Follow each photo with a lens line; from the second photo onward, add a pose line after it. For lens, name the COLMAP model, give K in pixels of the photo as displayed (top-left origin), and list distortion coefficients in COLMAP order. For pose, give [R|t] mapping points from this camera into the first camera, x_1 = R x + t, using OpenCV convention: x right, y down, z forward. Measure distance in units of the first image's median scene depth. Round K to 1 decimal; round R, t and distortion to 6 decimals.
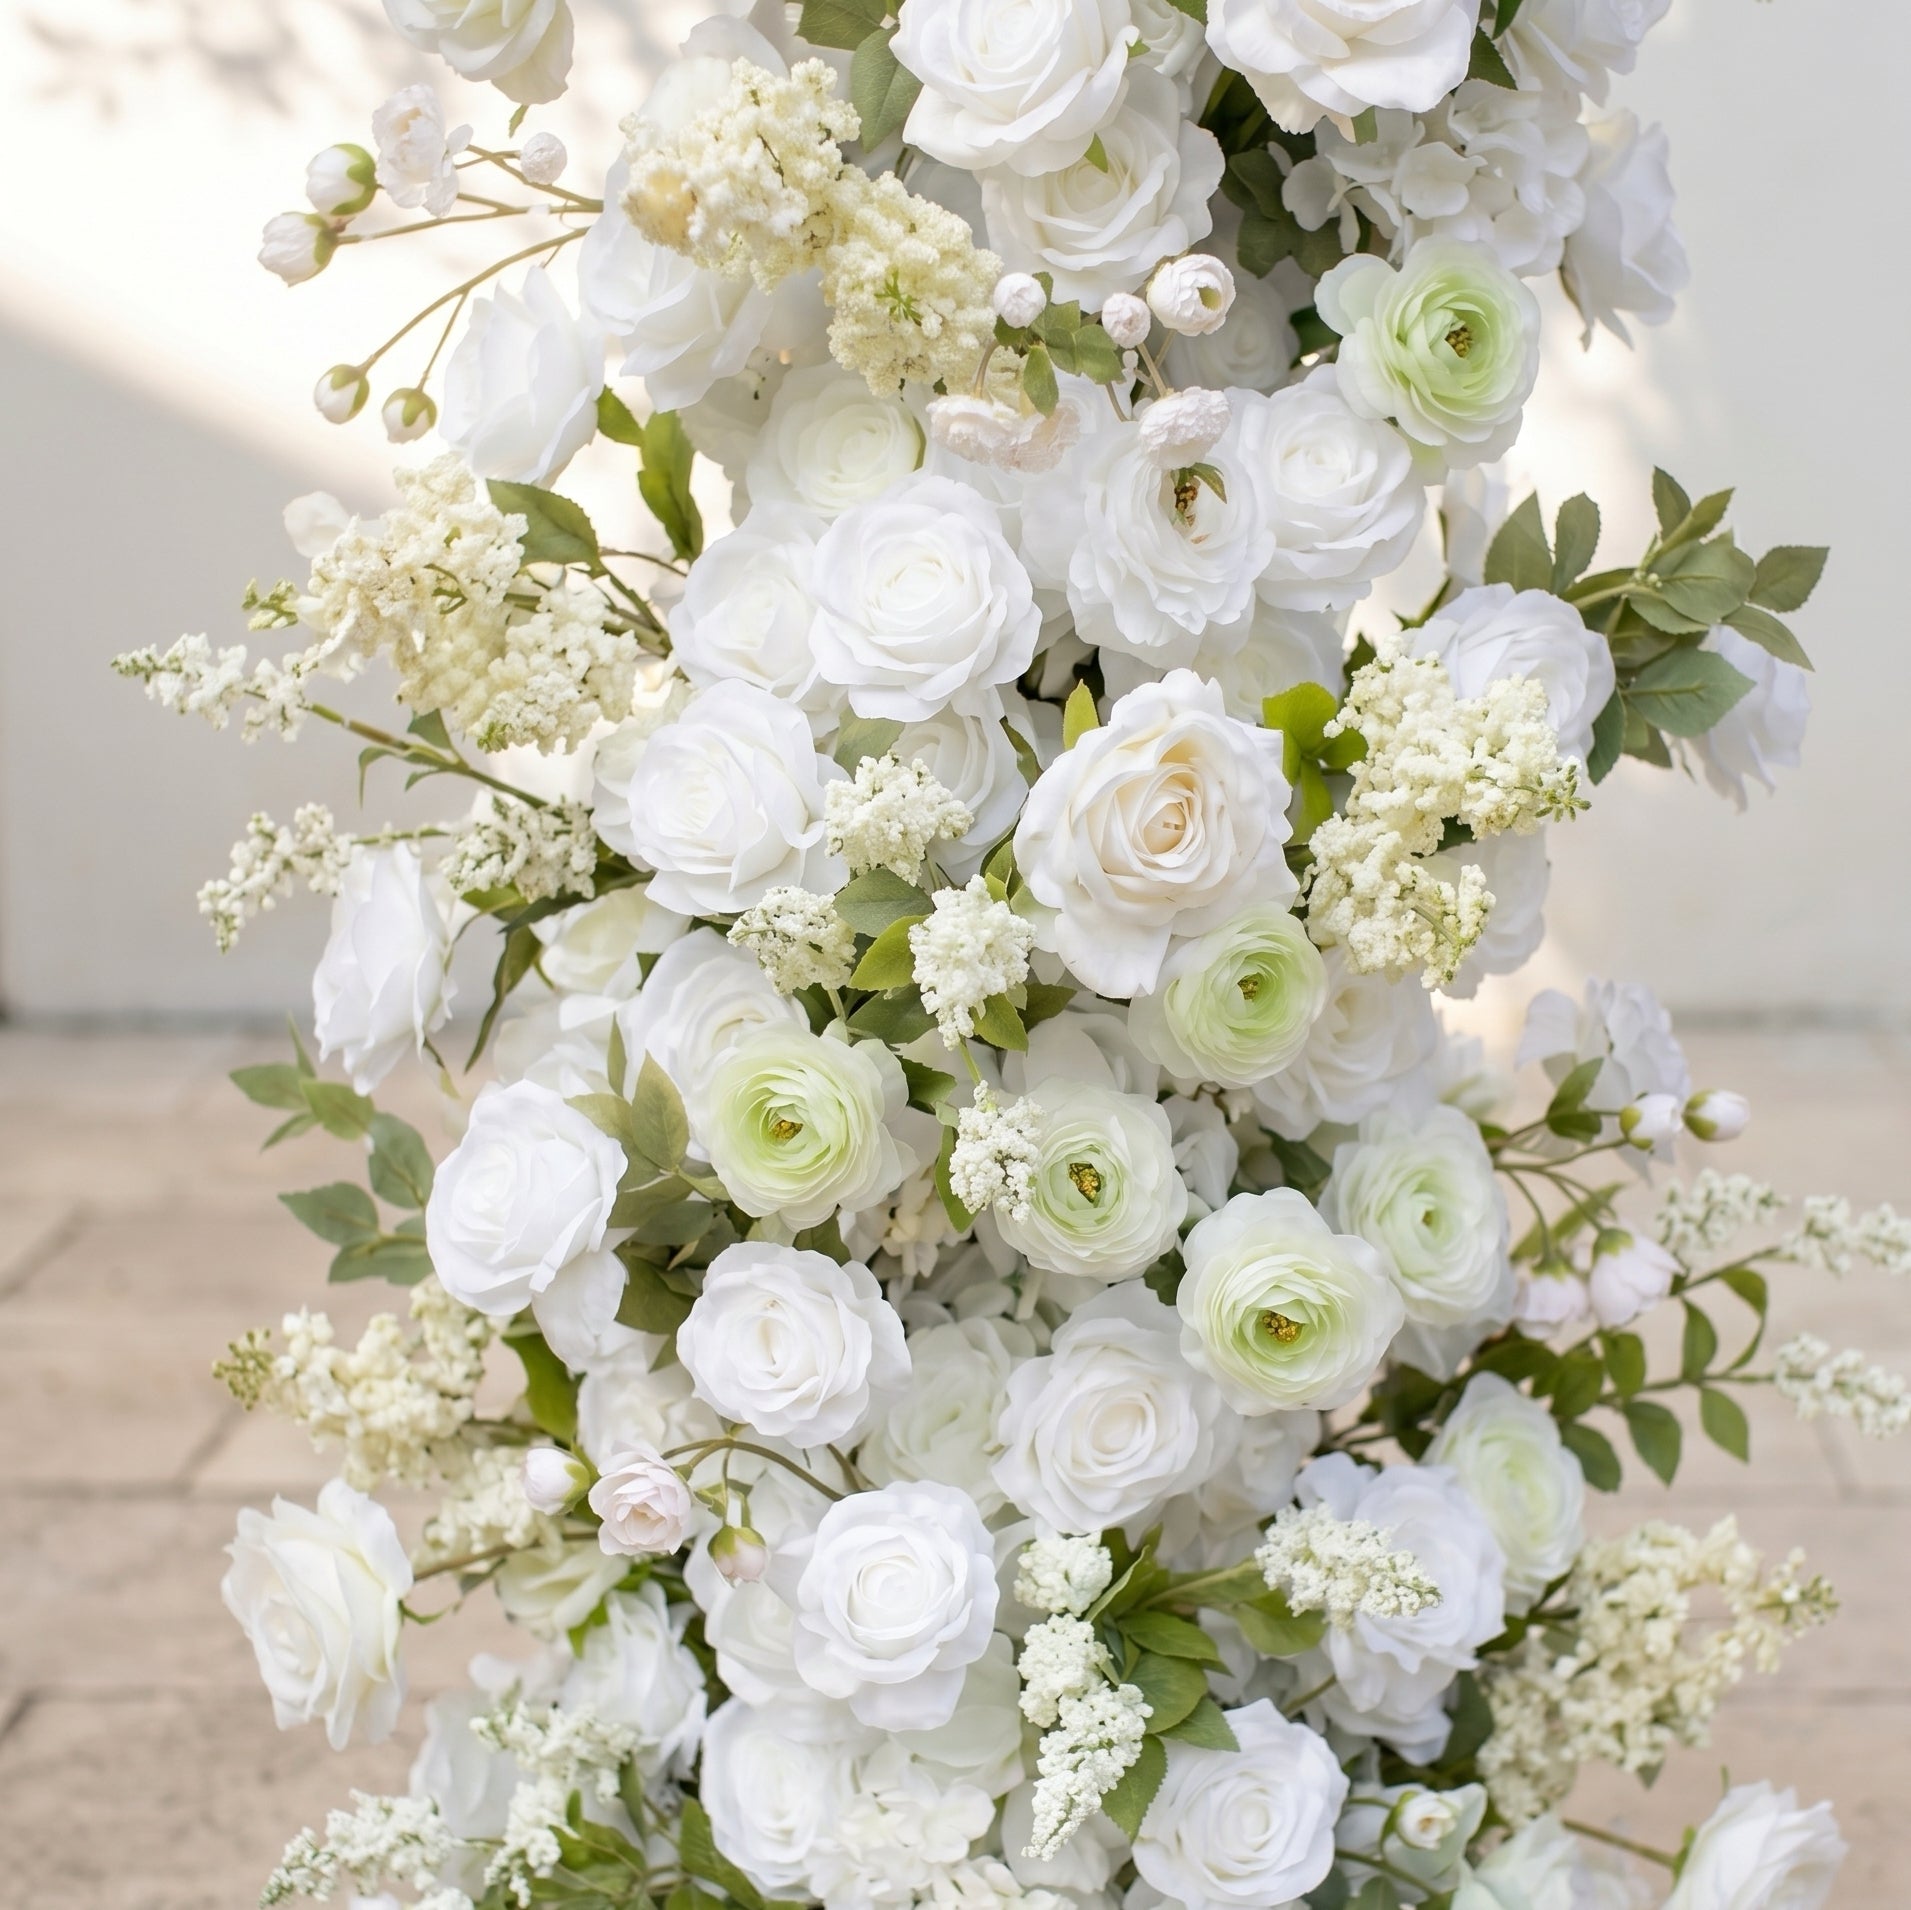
lens RADIAL K [[2683.6, 0, 955.5], [0, 2683.6, 955.0], [0, 0, 1]] dist [-0.019361, -0.005355]
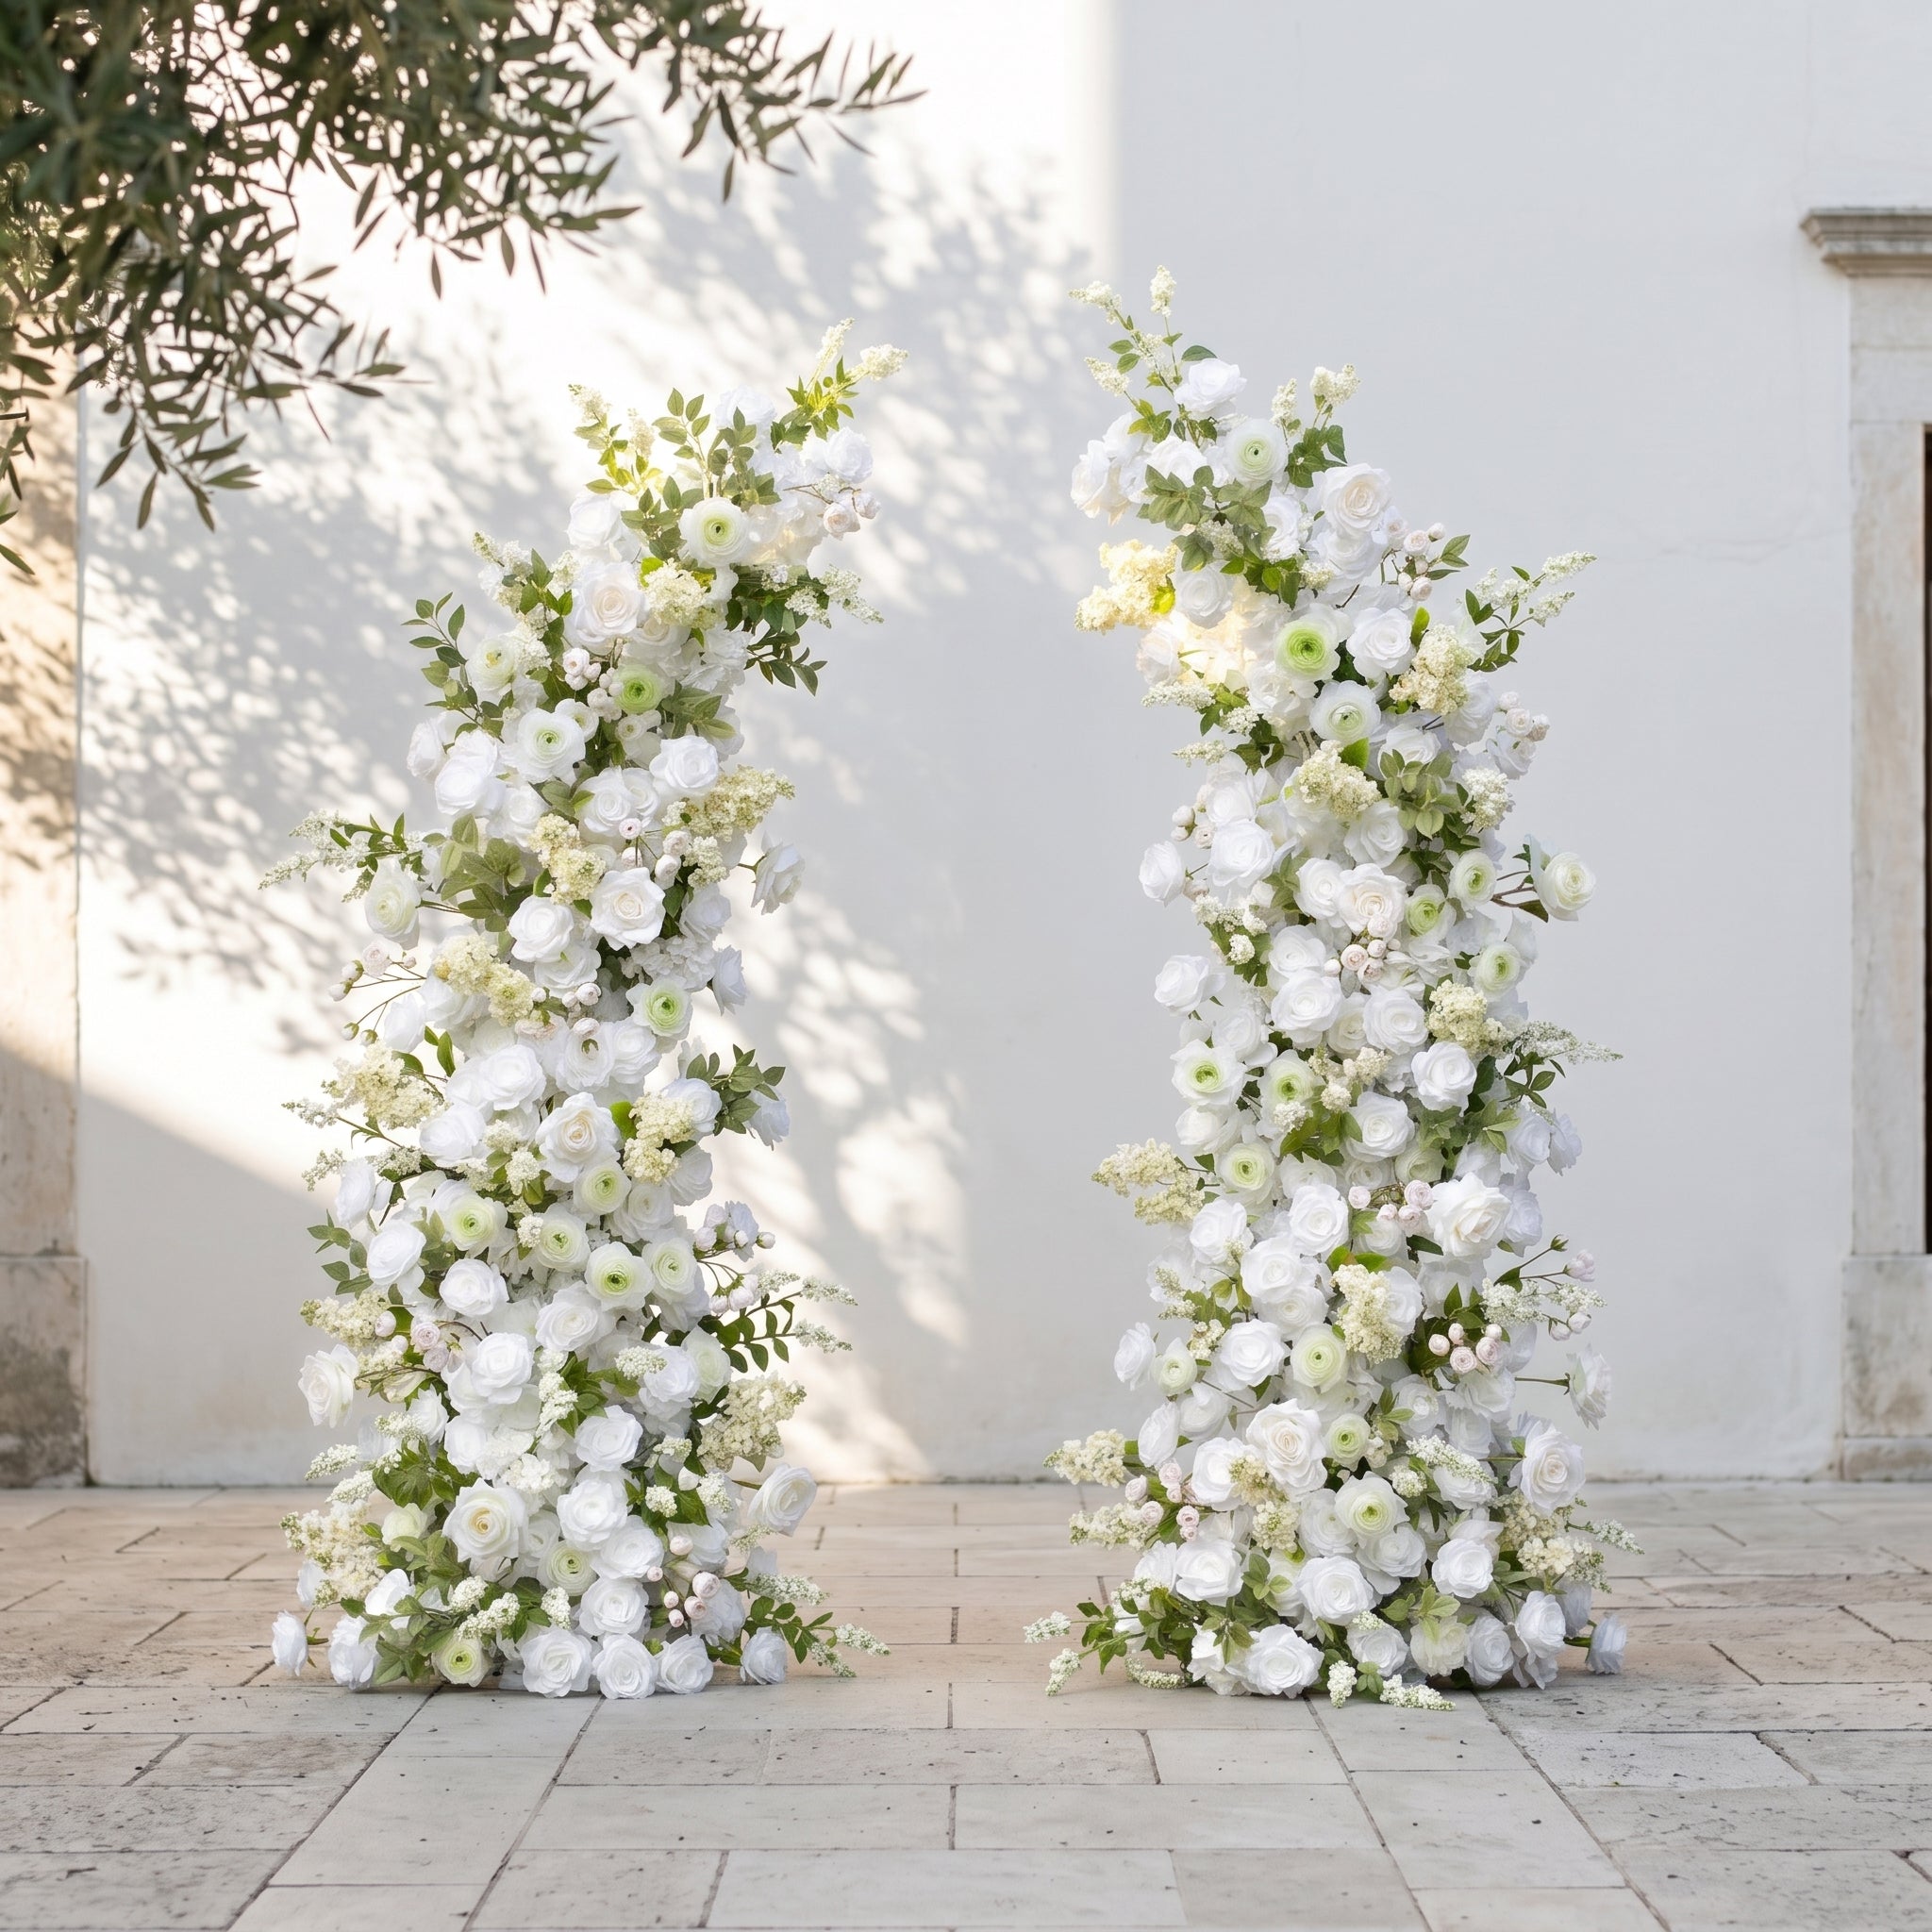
lens RADIAL K [[3783.1, 0, 966.0], [0, 3783.1, 966.0], [0, 0, 1]] dist [-0.065804, 0.004917]
pose [[0.999883, -0.015080, -0.002703, 0.569282], [0.013389, 0.945878, -0.324246, 1.284779], [0.007446, 0.324172, 0.945969, -3.574778]]
